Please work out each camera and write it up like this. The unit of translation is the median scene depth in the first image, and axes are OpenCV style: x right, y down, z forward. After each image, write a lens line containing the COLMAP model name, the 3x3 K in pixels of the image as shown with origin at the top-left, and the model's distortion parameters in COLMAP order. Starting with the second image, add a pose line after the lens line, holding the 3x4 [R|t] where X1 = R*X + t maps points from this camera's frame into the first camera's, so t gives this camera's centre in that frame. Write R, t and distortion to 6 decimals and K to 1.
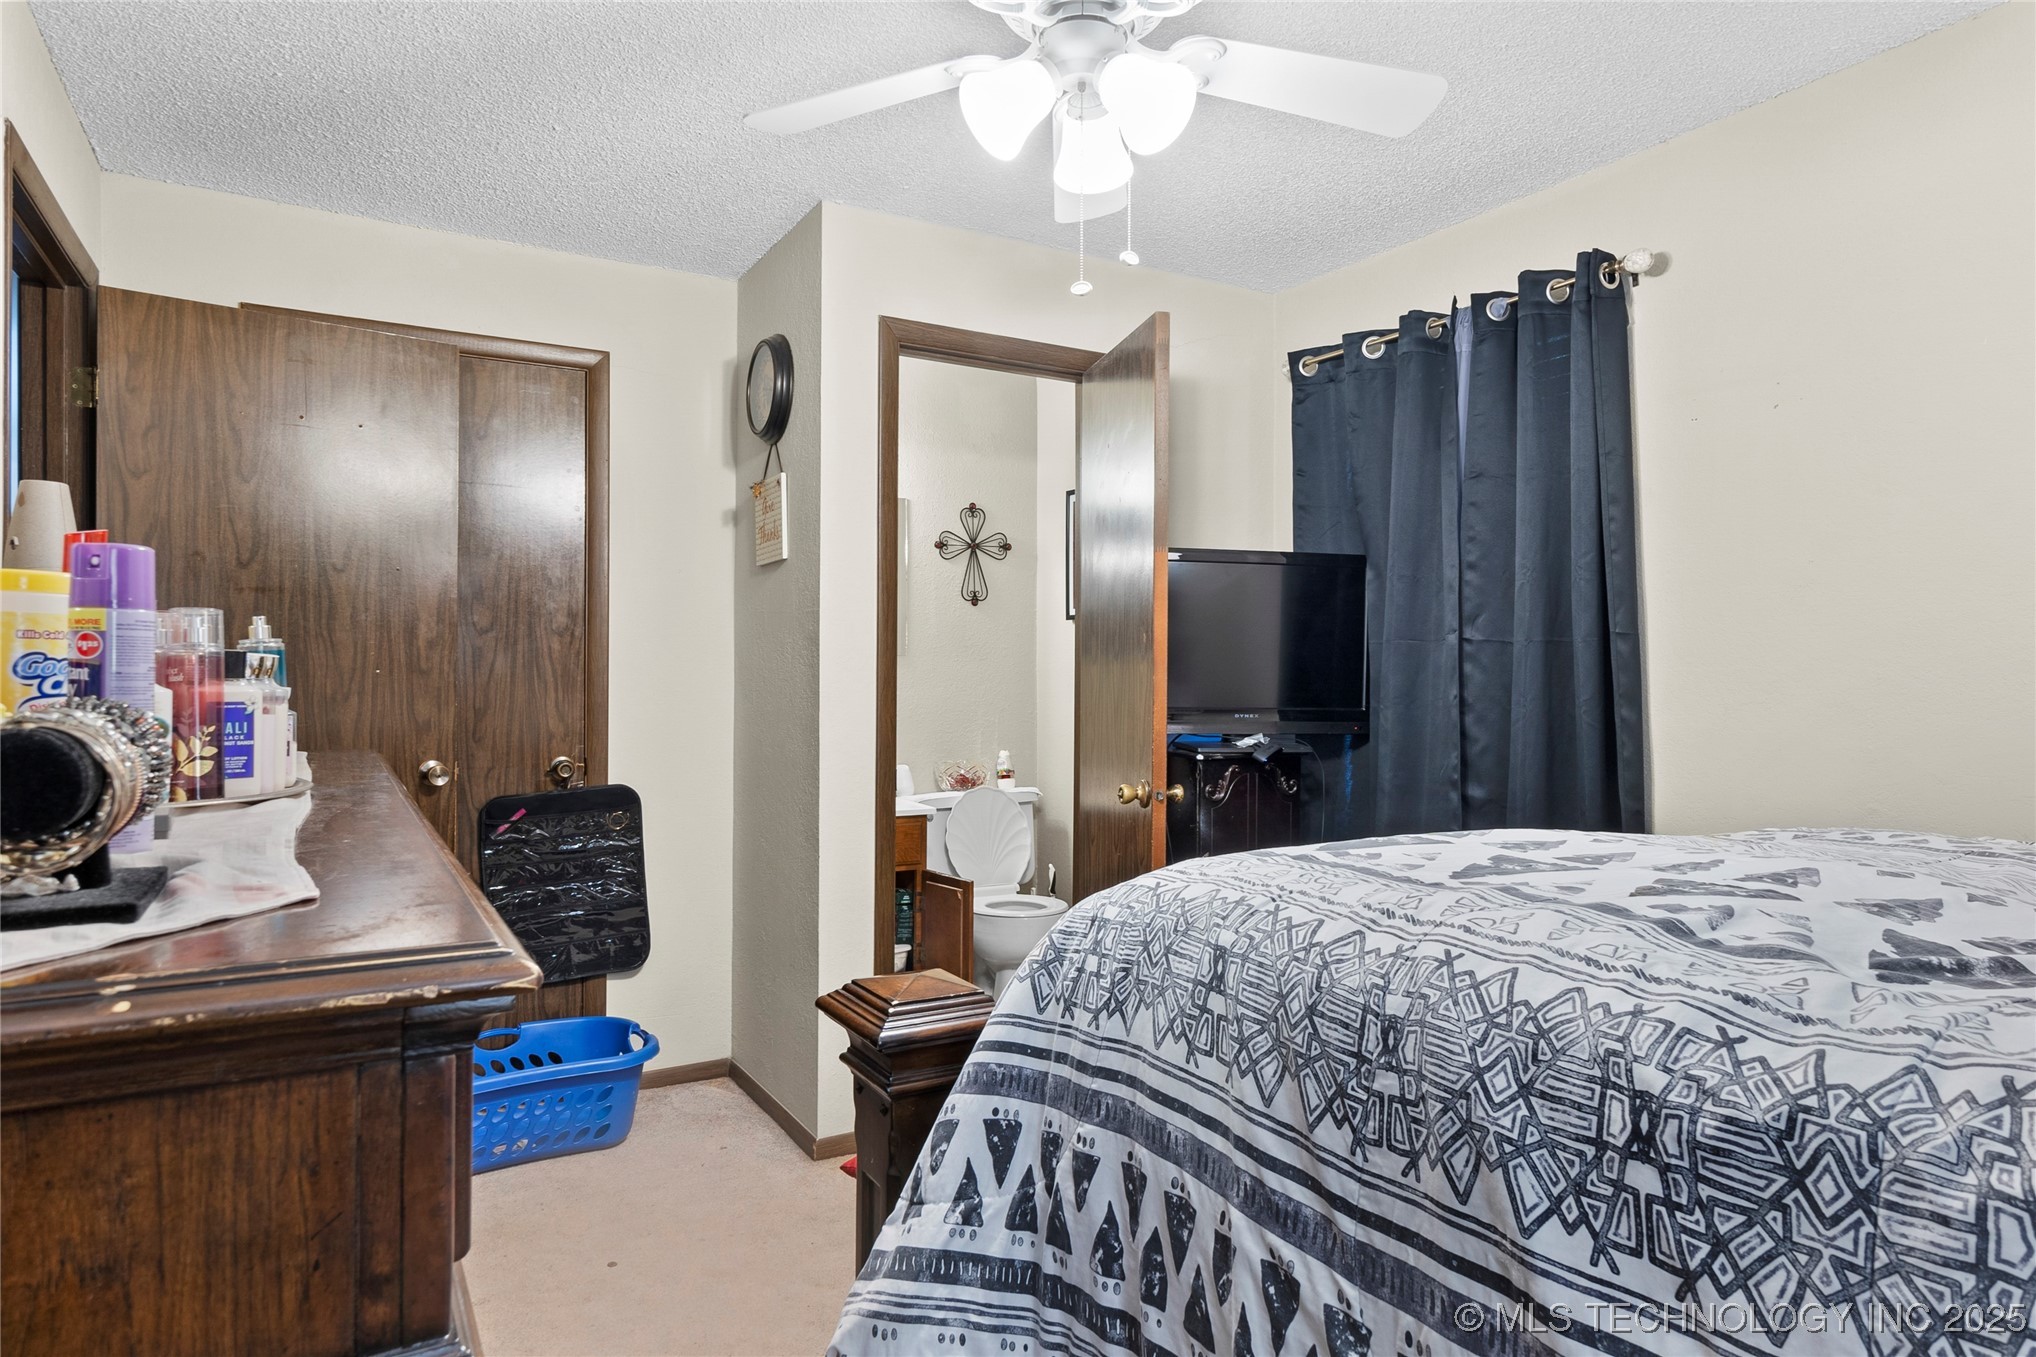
lens RADIAL K [[1213.4, 0, 1018.2], [0, 1213.4, 683.3], [0, 0, 1]] dist [0.003678, -0.003517]
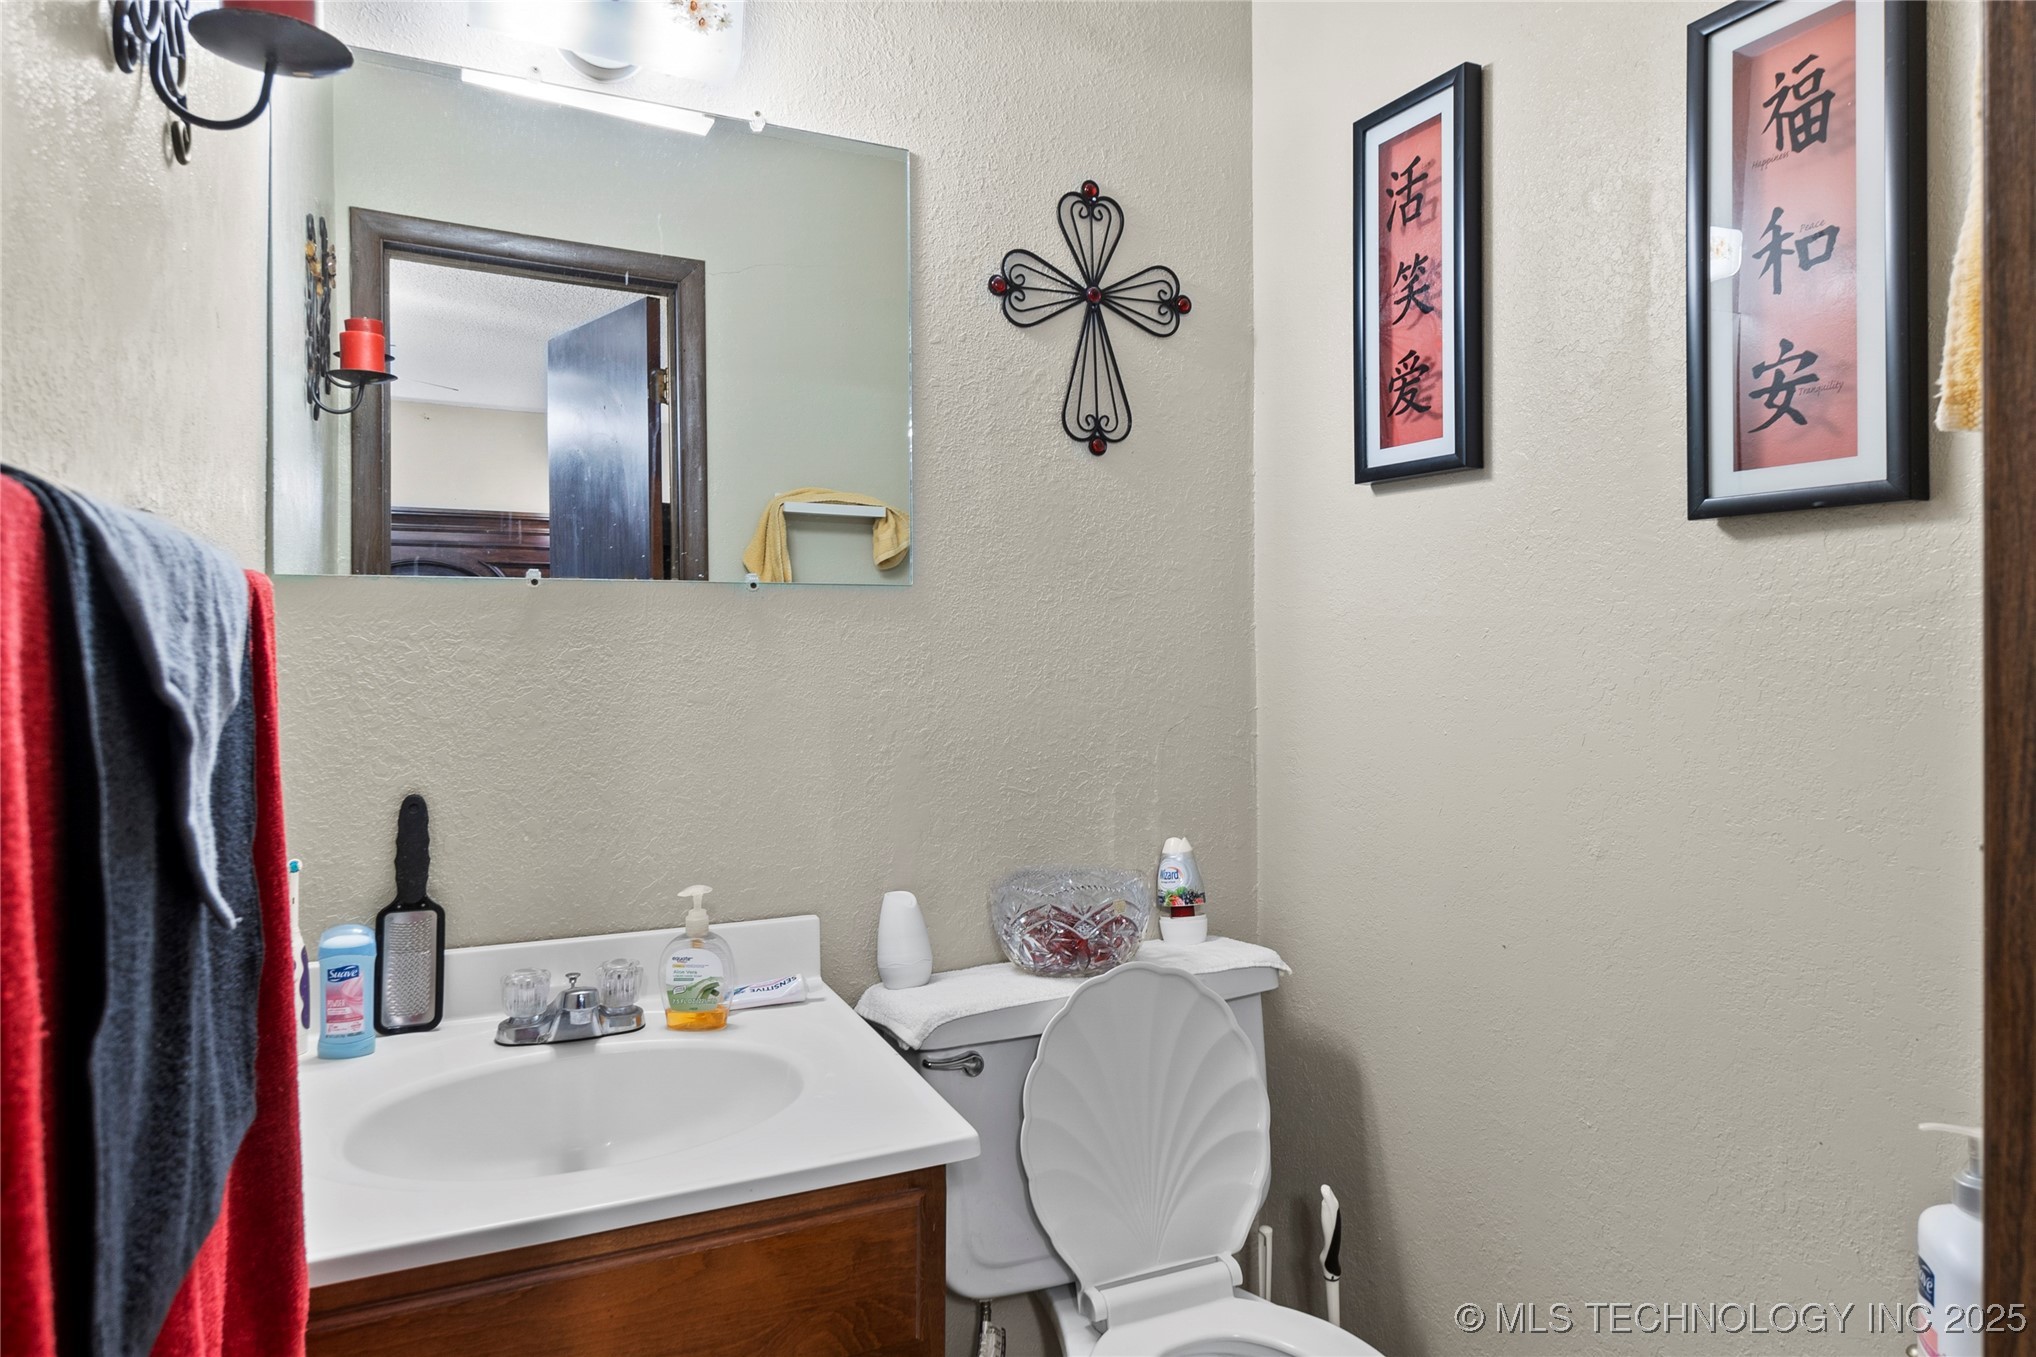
lens RADIAL K [[1213.4, 0, 1018.6], [0, 1213.4, 674.0], [0, 0, 1]] dist [0.003678, -0.003517]
pose [[0.997336, -0.005174, -0.072762, -0.033266], [0.005741, 0.999955, 0.007579, 0.000956], [0.072719, -0.007976, 0.997321, 0.623157]]
